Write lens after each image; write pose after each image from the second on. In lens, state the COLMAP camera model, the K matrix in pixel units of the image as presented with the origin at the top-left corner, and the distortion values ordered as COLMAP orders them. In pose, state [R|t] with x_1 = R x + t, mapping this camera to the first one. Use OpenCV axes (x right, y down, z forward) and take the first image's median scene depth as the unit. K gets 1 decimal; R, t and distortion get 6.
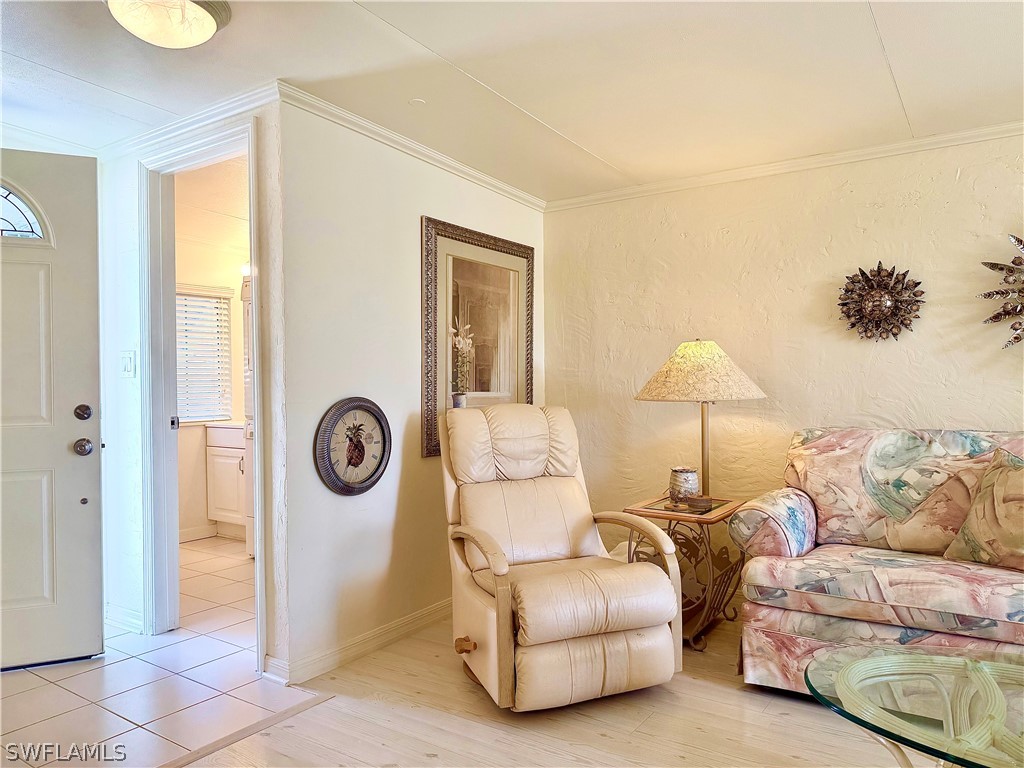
lens RADIAL K [[712.3, 0, 496.8], [0, 712.3, 384.6], [0, 0, 1]] dist [0.033719, -0.067758]
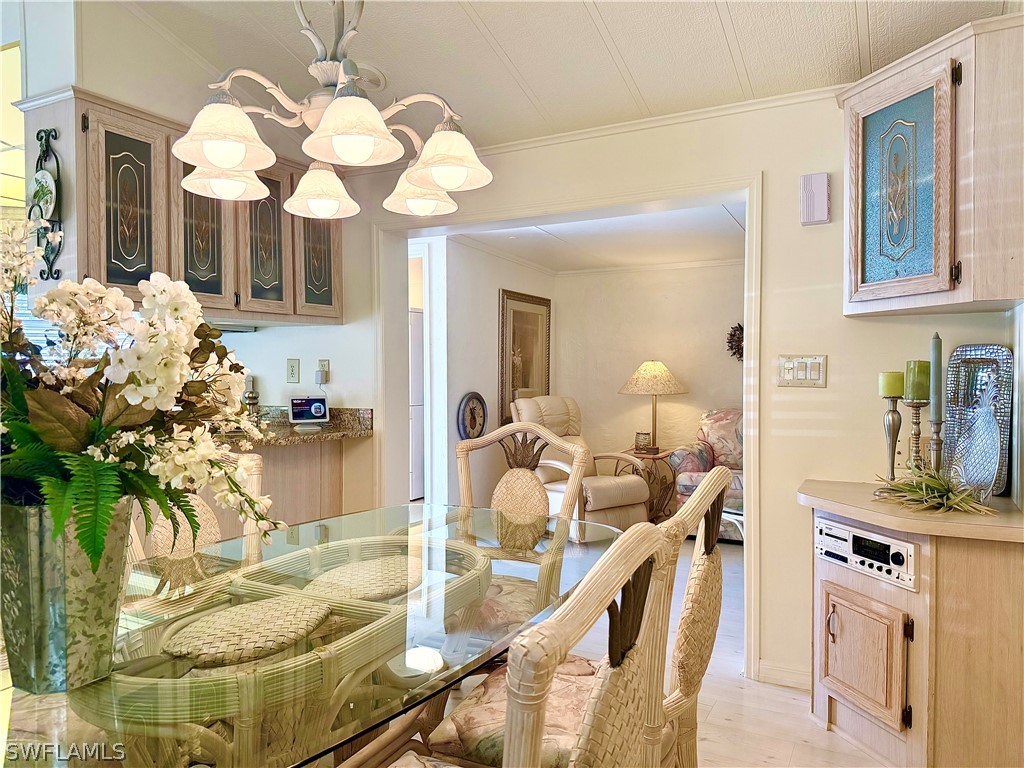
lens RADIAL K [[712.3, 0, 496.8], [0, 712.3, 384.6], [0, 0, 1]] dist [0.033719, -0.067758]
pose [[0.994204, 0.006252, 0.107331, -0.299099], [-0.007858, 0.999863, 0.014543, -0.024930], [-0.107225, -0.015302, 0.994117, -0.745908]]
